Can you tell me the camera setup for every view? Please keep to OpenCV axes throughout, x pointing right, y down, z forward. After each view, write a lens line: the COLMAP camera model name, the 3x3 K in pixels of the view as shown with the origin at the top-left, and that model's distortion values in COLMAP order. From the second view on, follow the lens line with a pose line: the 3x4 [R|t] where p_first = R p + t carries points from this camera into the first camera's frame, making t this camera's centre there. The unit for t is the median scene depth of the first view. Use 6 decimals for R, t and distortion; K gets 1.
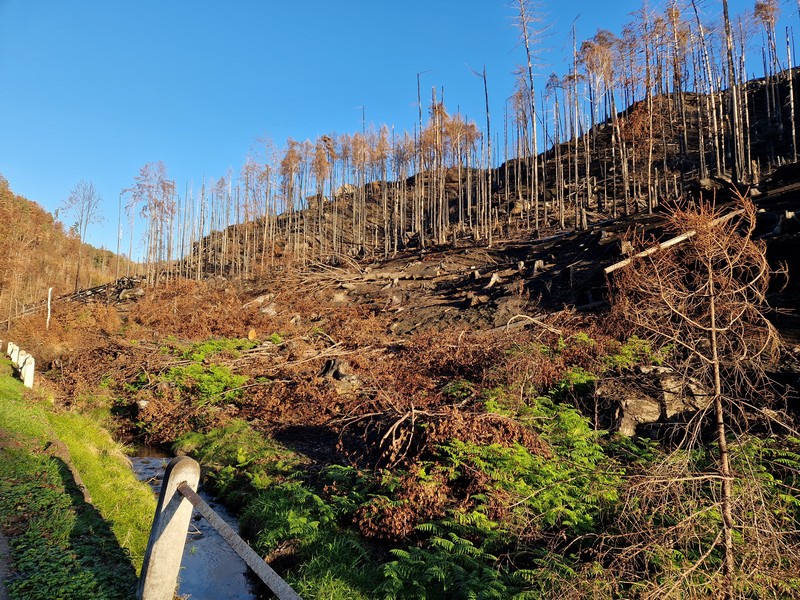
lens RADIAL K [[537.3, 0, 407.5], [0, 537.3, 297.0], [0, 0, 1]] dist [0.089400, -0.076861]
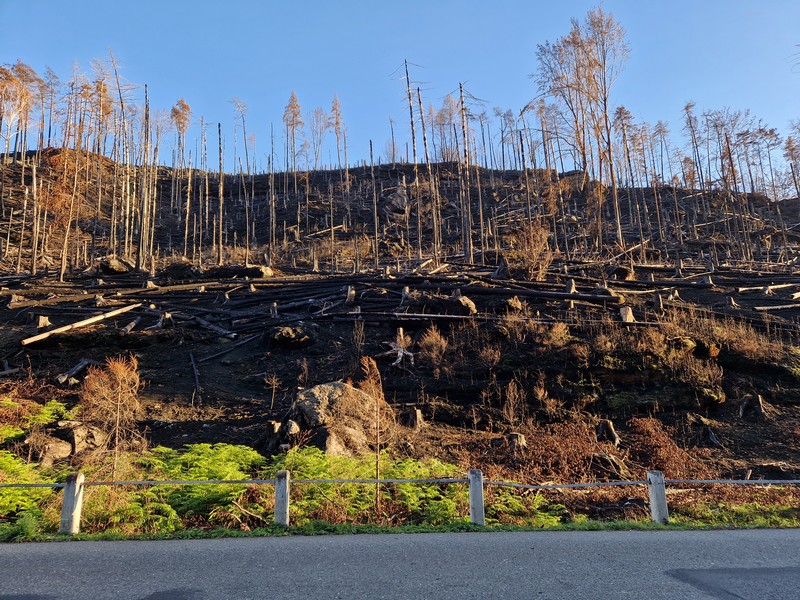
lens RADIAL K [[537.3, 0, 407.5], [0, 537.3, 297.0], [0, 0, 1]] dist [0.089400, -0.076861]
pose [[0.528835, 0.142586, 0.836662, -0.315428], [-0.059803, 0.989597, -0.130849, -0.058314], [-0.846615, 0.019163, 0.531860, -0.510968]]
